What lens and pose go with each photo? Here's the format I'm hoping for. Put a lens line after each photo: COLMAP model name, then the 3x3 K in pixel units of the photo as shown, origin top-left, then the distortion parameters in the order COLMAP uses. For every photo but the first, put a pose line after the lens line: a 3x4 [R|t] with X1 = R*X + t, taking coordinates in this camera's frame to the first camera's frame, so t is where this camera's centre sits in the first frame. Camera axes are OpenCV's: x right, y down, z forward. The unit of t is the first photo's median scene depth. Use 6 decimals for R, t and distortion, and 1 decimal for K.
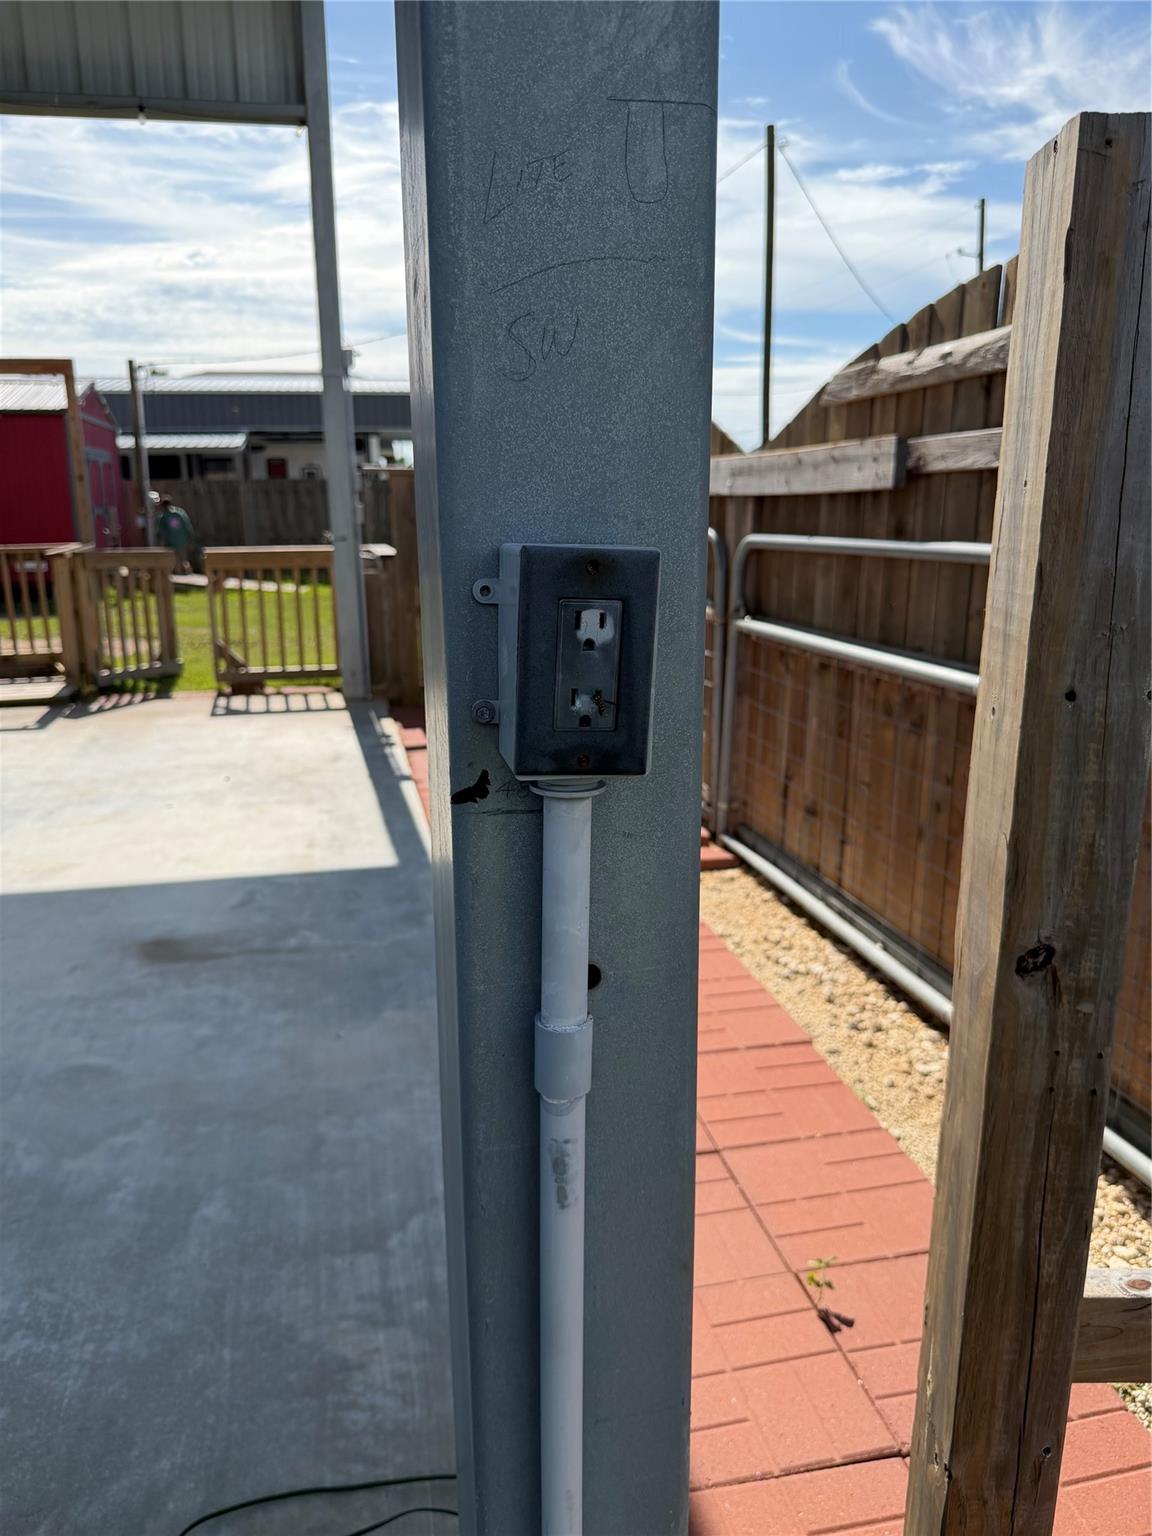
lens RADIAL K [[1095.0, 0, 584.5], [0, 1095.0, 746.4], [0, 0, 1]] dist [-0.003100, -0.002584]
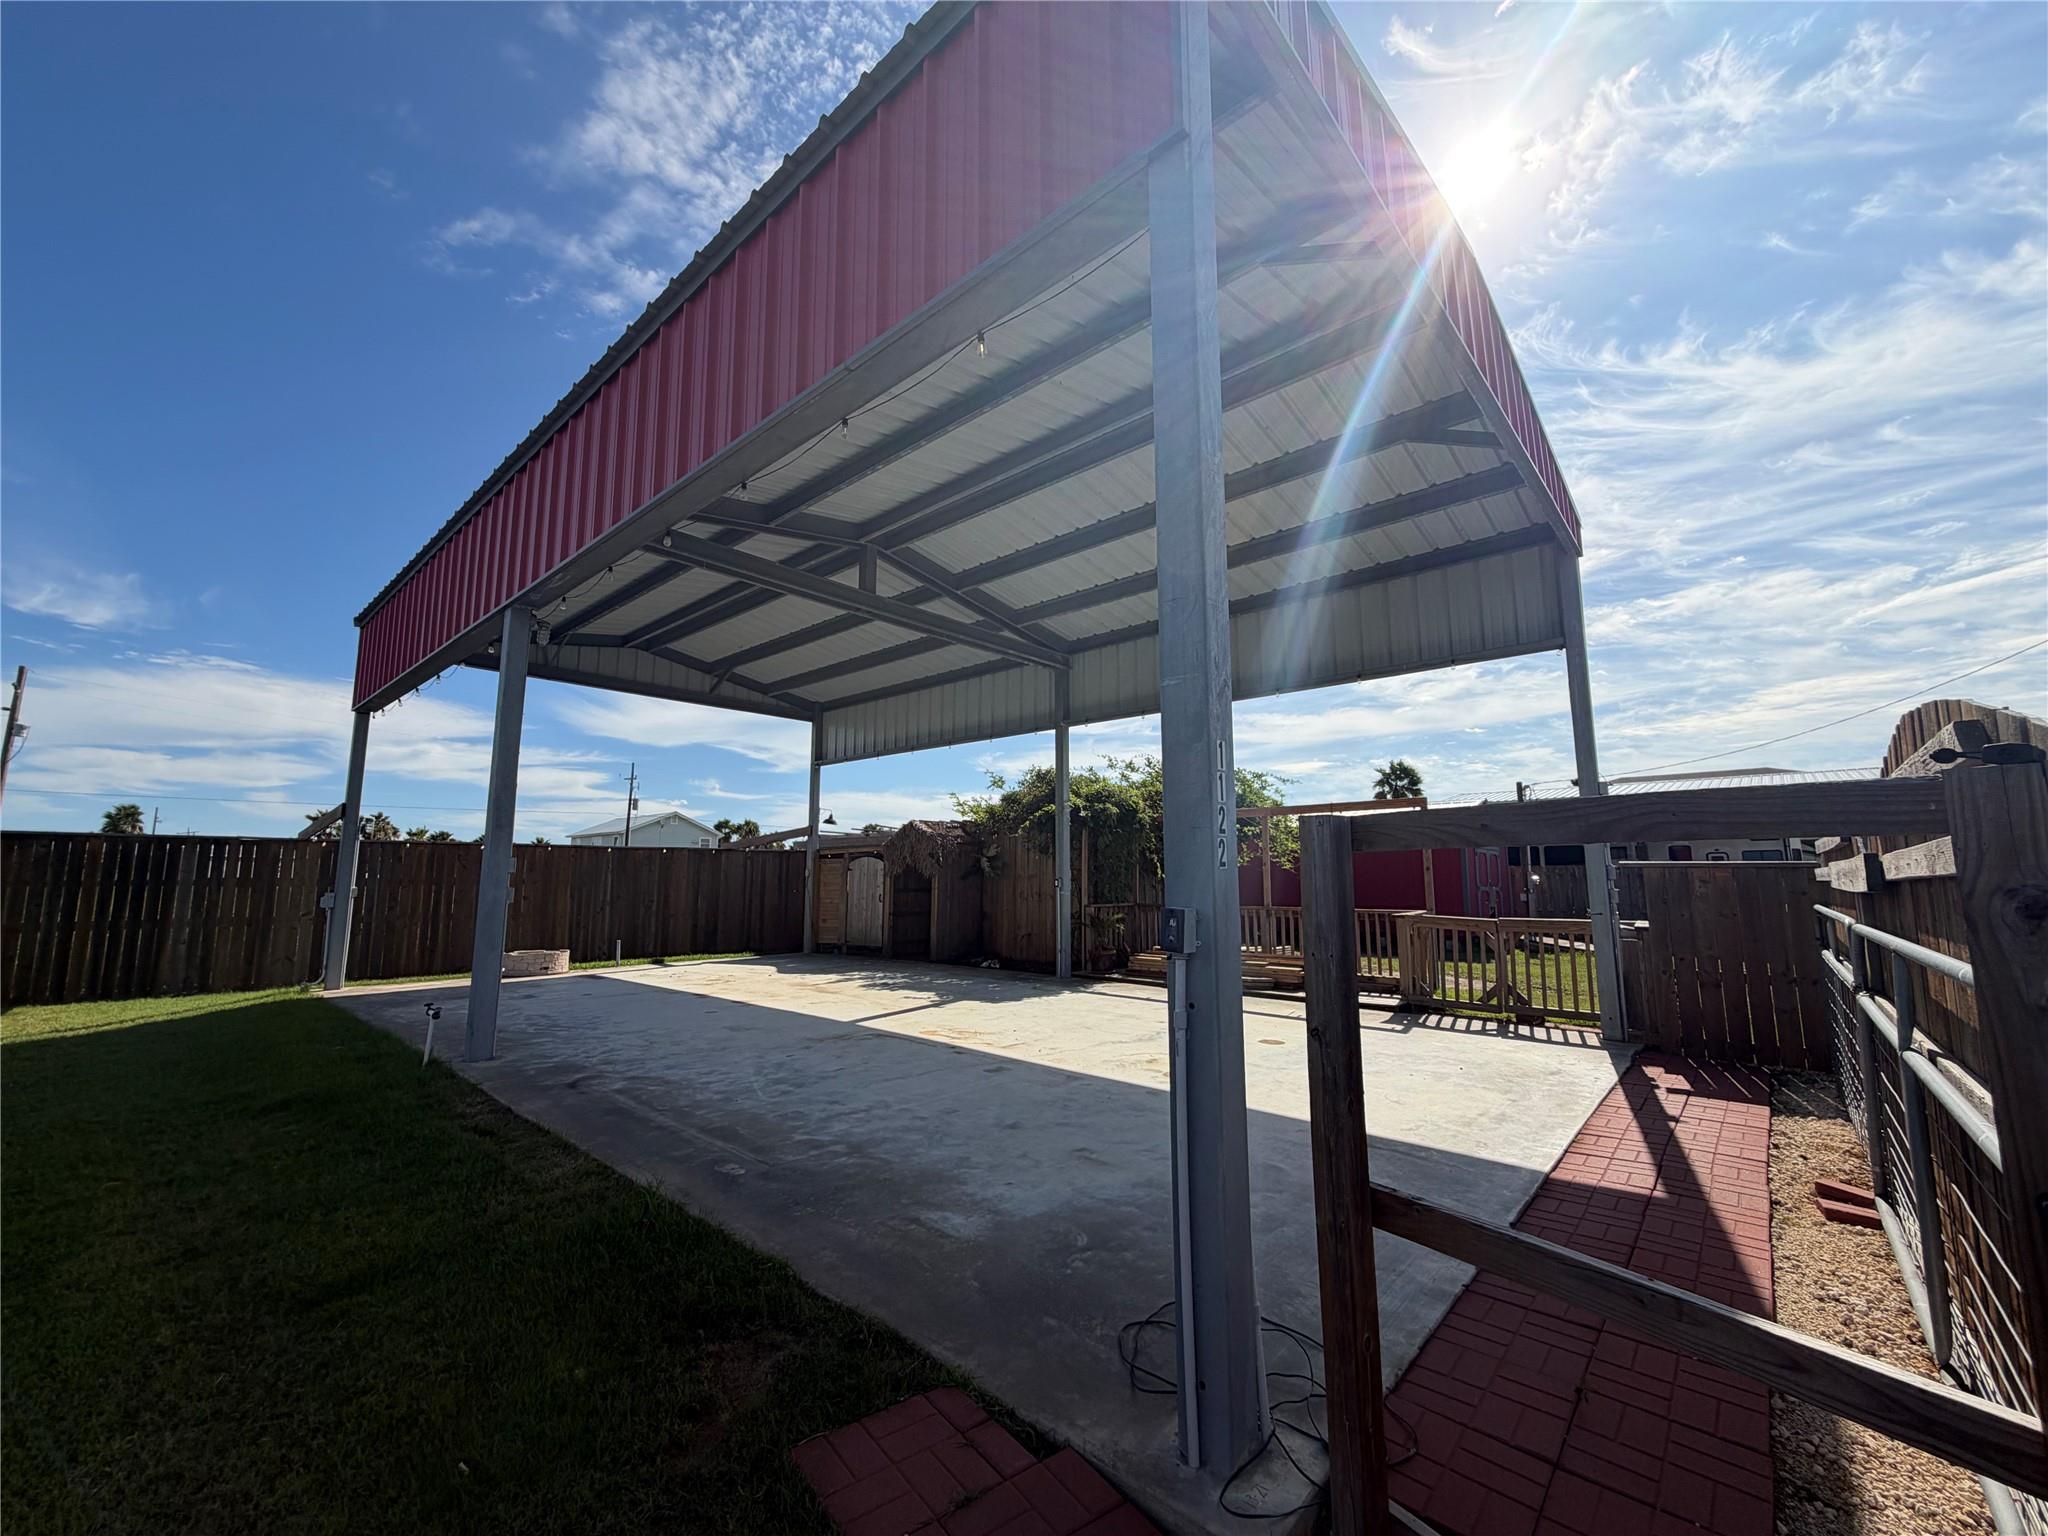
lens RADIAL K [[819.9, 0, 1021.6], [0, 819.9, 781.1], [0, 0, 1]] dist [-0.000059, -0.000013]
pose [[0.562008, -0.094360, -0.821732, 0.202758], [-0.184718, 0.954063, -0.235890, 0.020726], [0.806242, 0.284360, 0.518761, -0.123570]]
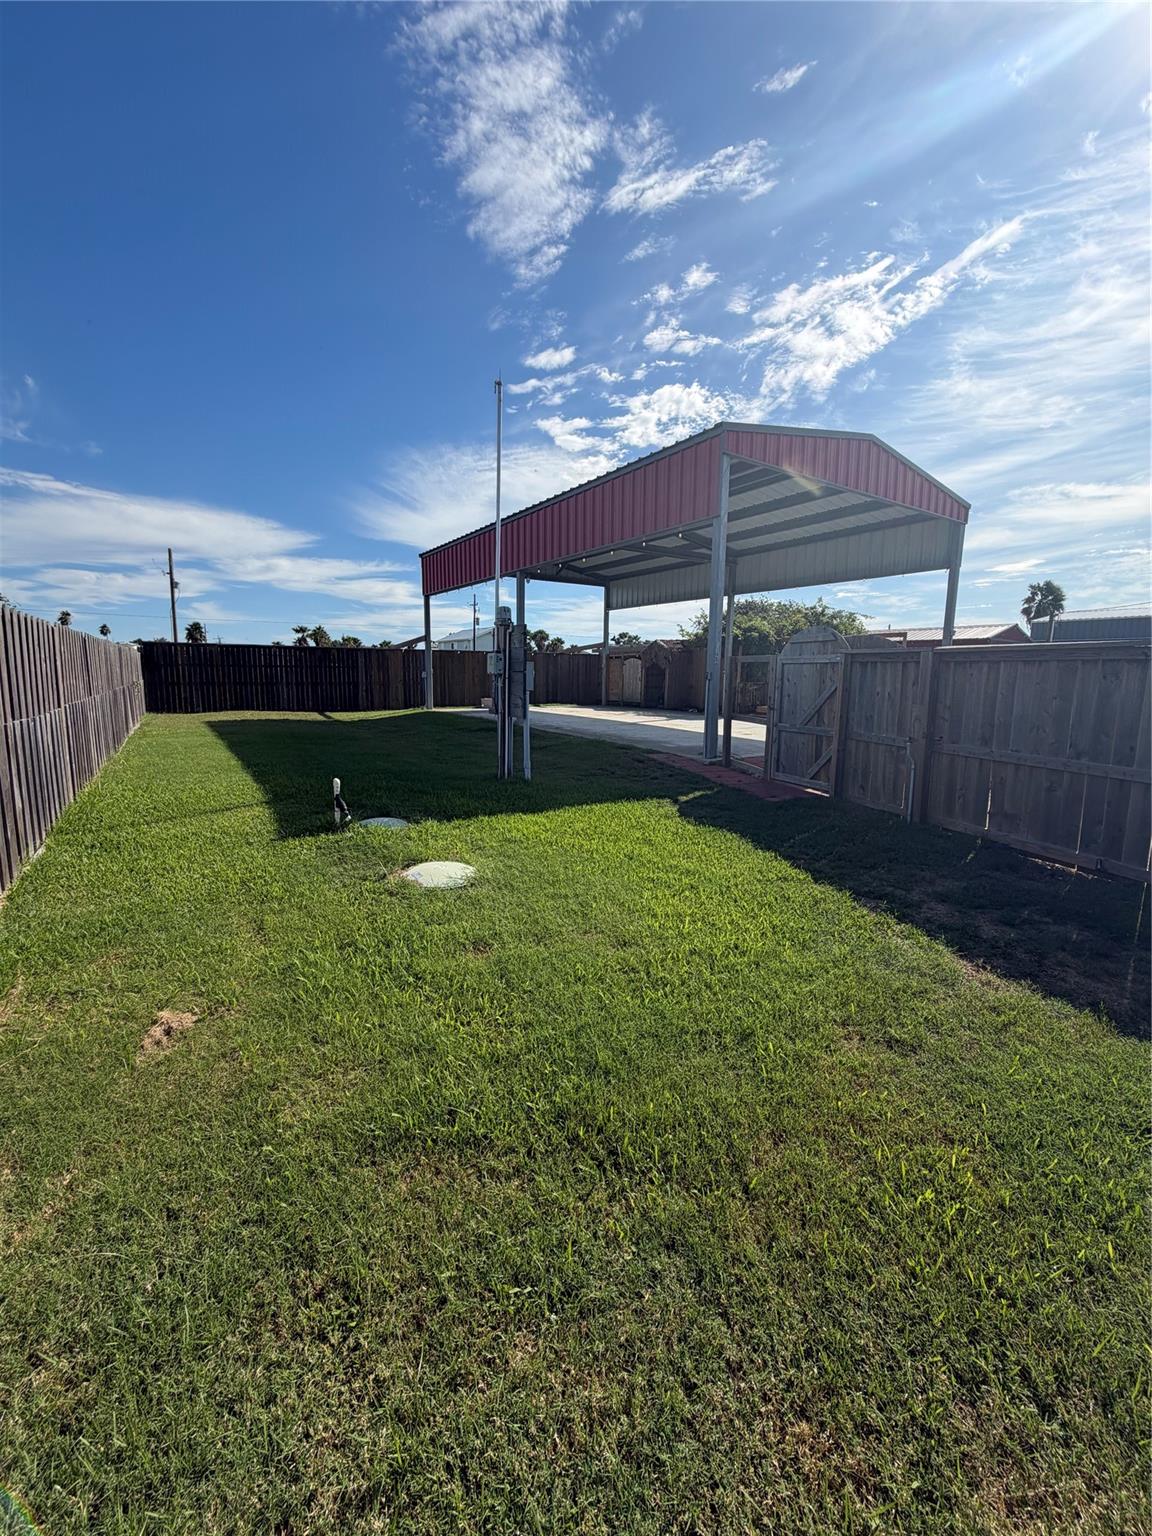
lens RADIAL K [[644.9, 0, 571.3], [0, 644.9, 760.9], [0, 0, 1]] dist [0.000665, 0.000566]
pose [[0.336842, 0.137331, -0.931492, 1.152773], [-0.221926, 0.973013, 0.063200, 0.141670], [0.915033, 0.185434, 0.358229, -0.609223]]
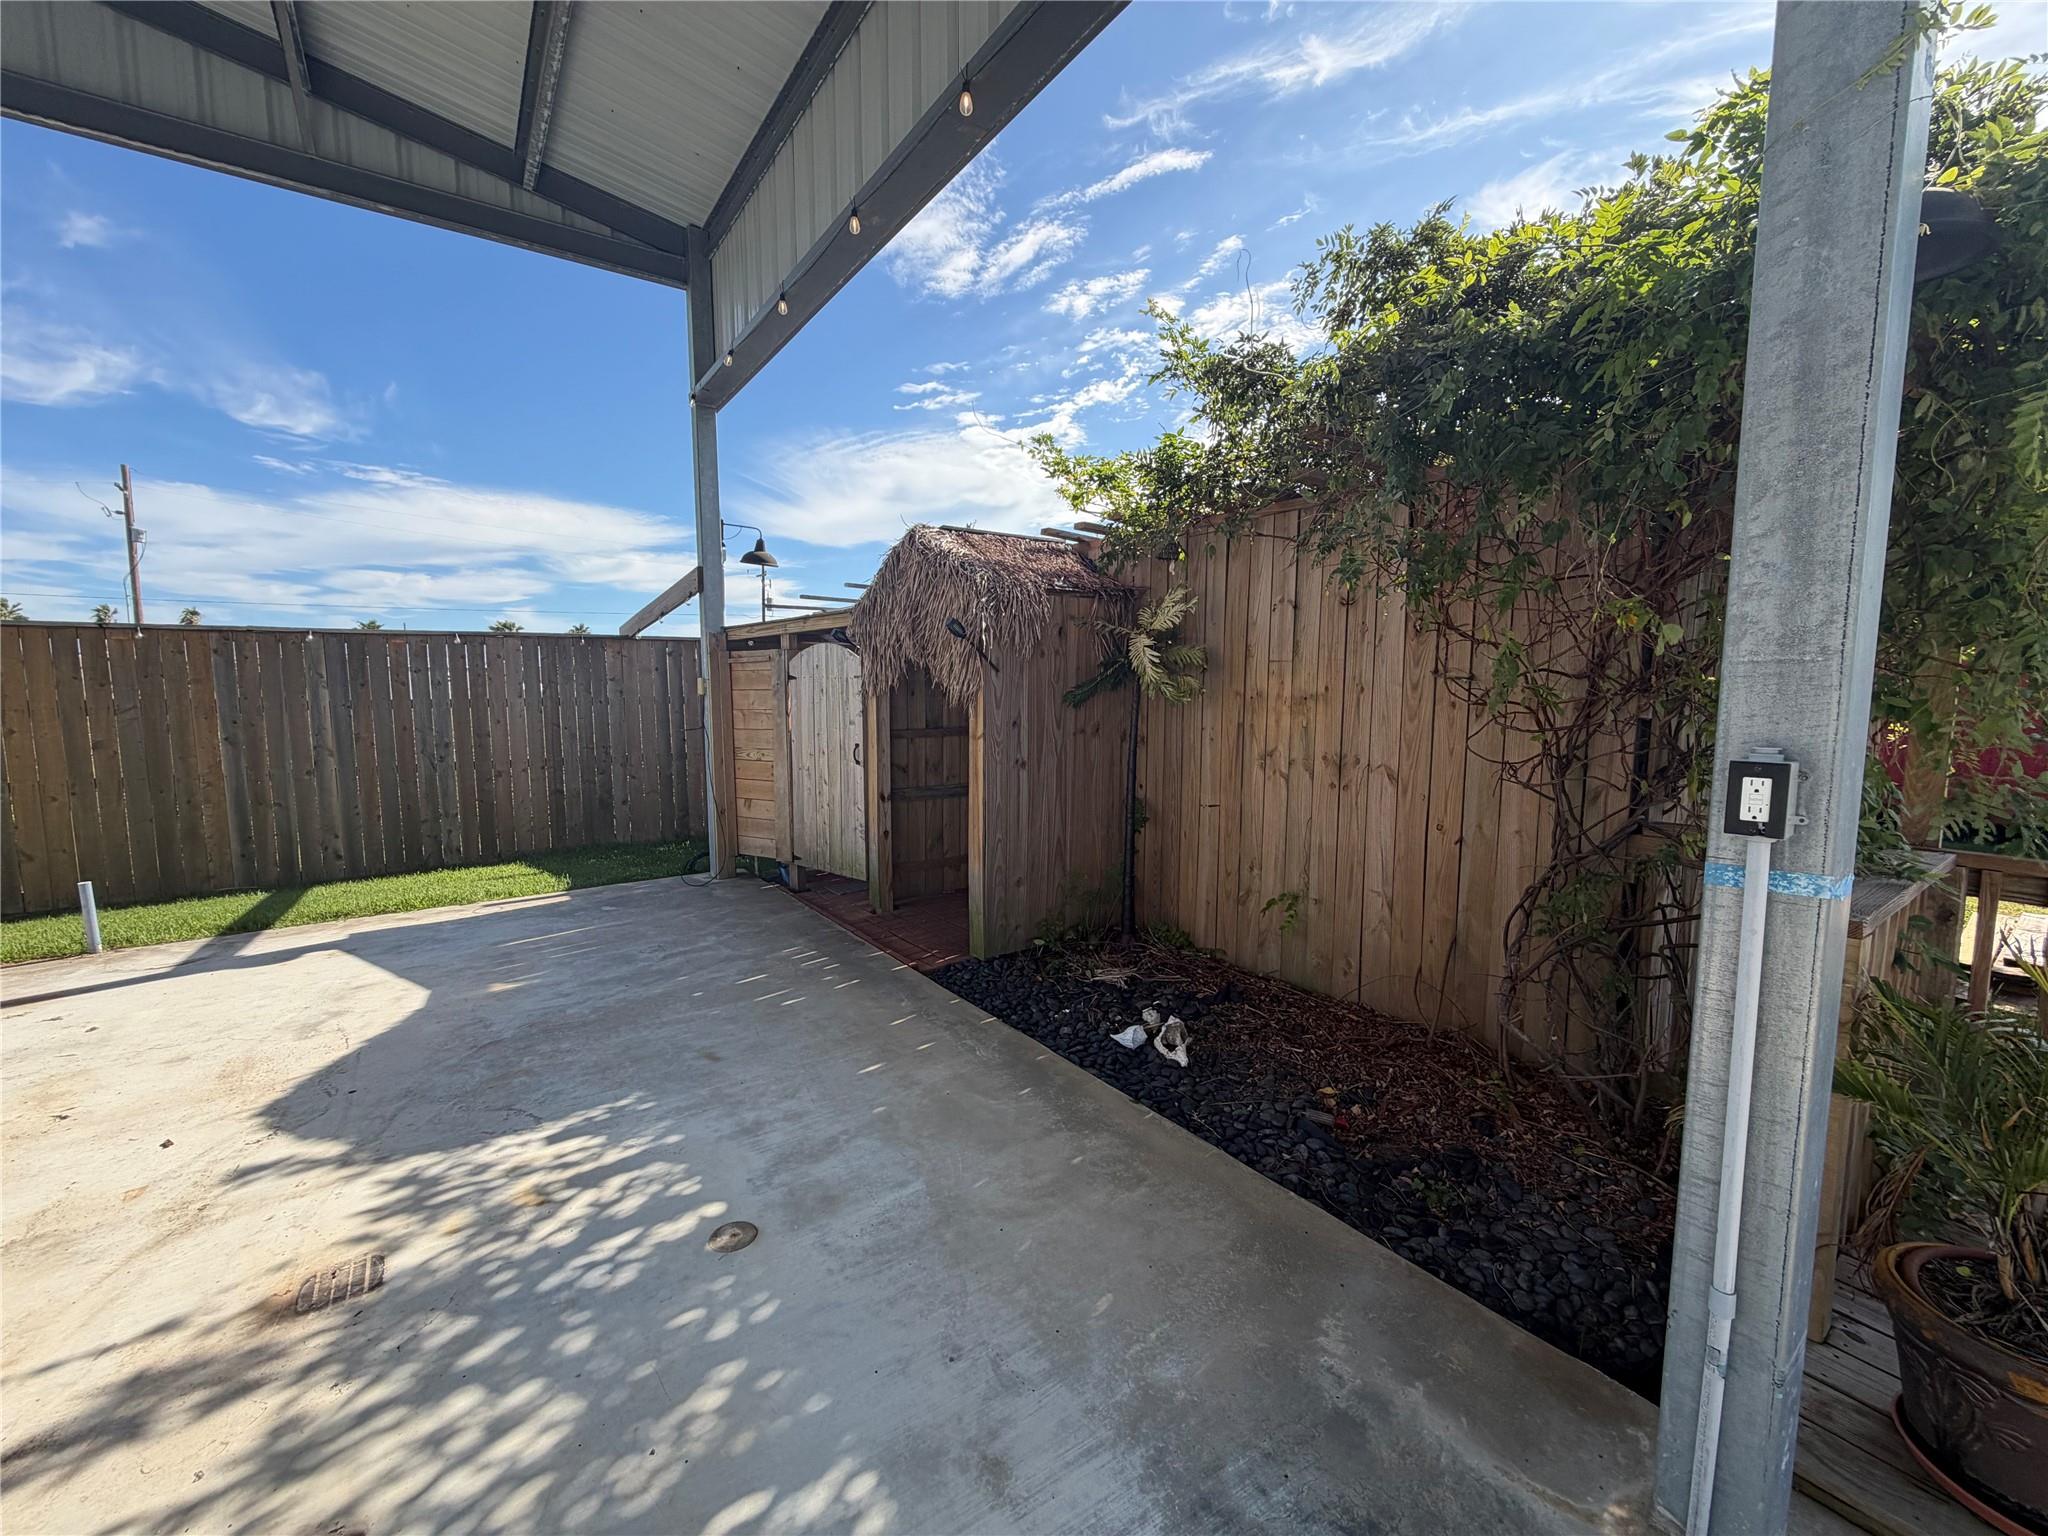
lens RADIAL K [[861.2, 0, 957.8], [0, 861.2, 769.3], [0, 0, 1]] dist [-0.000137, 0.000708]
pose [[0.295609, 0.099881, -0.950073, -0.827988], [-0.203420, 0.978292, 0.039555, -0.140415], [0.933400, 0.181571, 0.309509, 0.523325]]
